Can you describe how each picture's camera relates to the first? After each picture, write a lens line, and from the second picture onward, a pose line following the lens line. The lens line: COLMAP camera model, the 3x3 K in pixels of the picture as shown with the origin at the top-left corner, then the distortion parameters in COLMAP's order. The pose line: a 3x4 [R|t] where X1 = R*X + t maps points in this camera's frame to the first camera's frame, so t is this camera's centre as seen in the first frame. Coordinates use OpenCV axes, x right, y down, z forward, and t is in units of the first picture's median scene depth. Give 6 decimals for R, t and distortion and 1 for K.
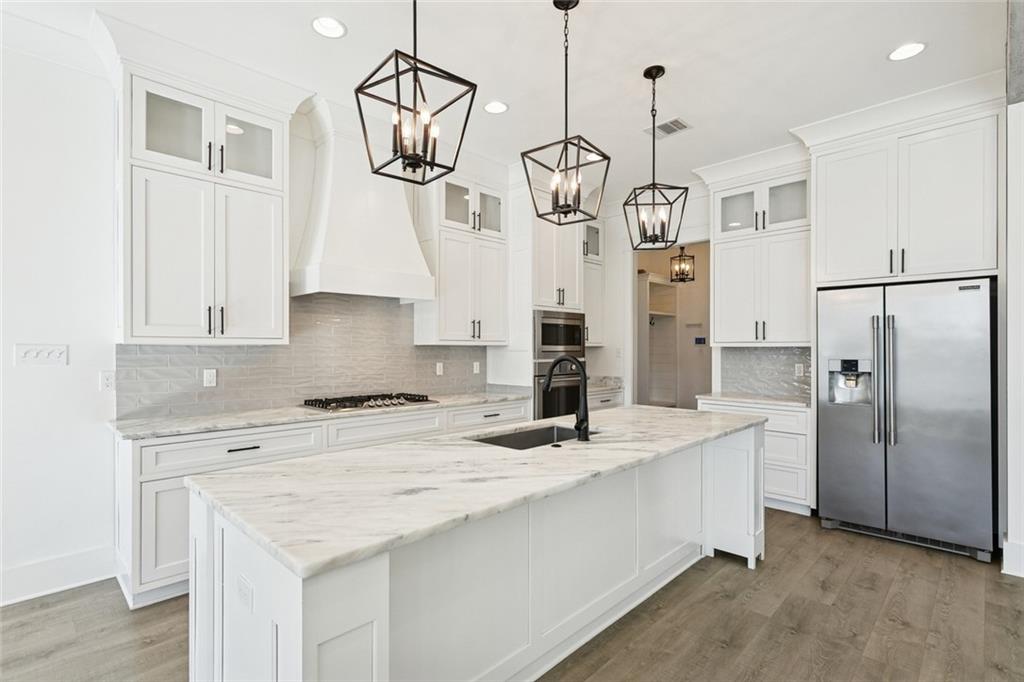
lens RADIAL K [[493.6, 0, 510.6], [0, 493.6, 344.0], [0, 0, 1]] dist [0.003372, -0.000394]
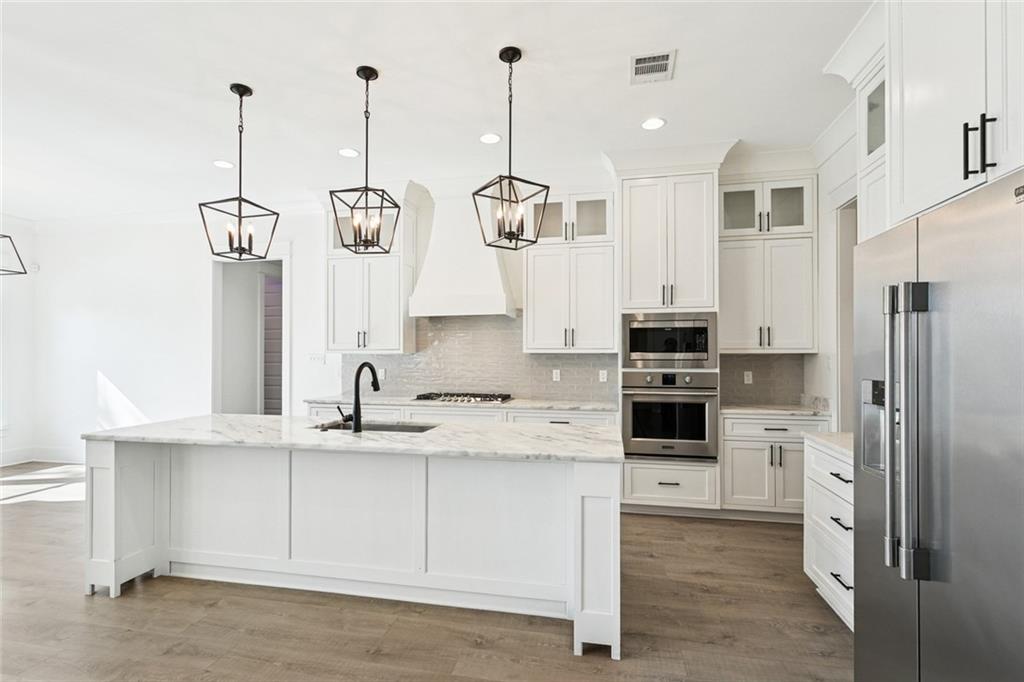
lens RADIAL K [[493.6, 0, 507.8], [0, 493.6, 348.5], [0, 0, 1]] dist [0.003372, -0.000394]
pose [[0.529114, -0.010953, -0.848480, 0.853008], [0.007930, 0.999937, -0.007963, -0.000115], [0.848514, -0.002515, 0.529167, 0.414878]]
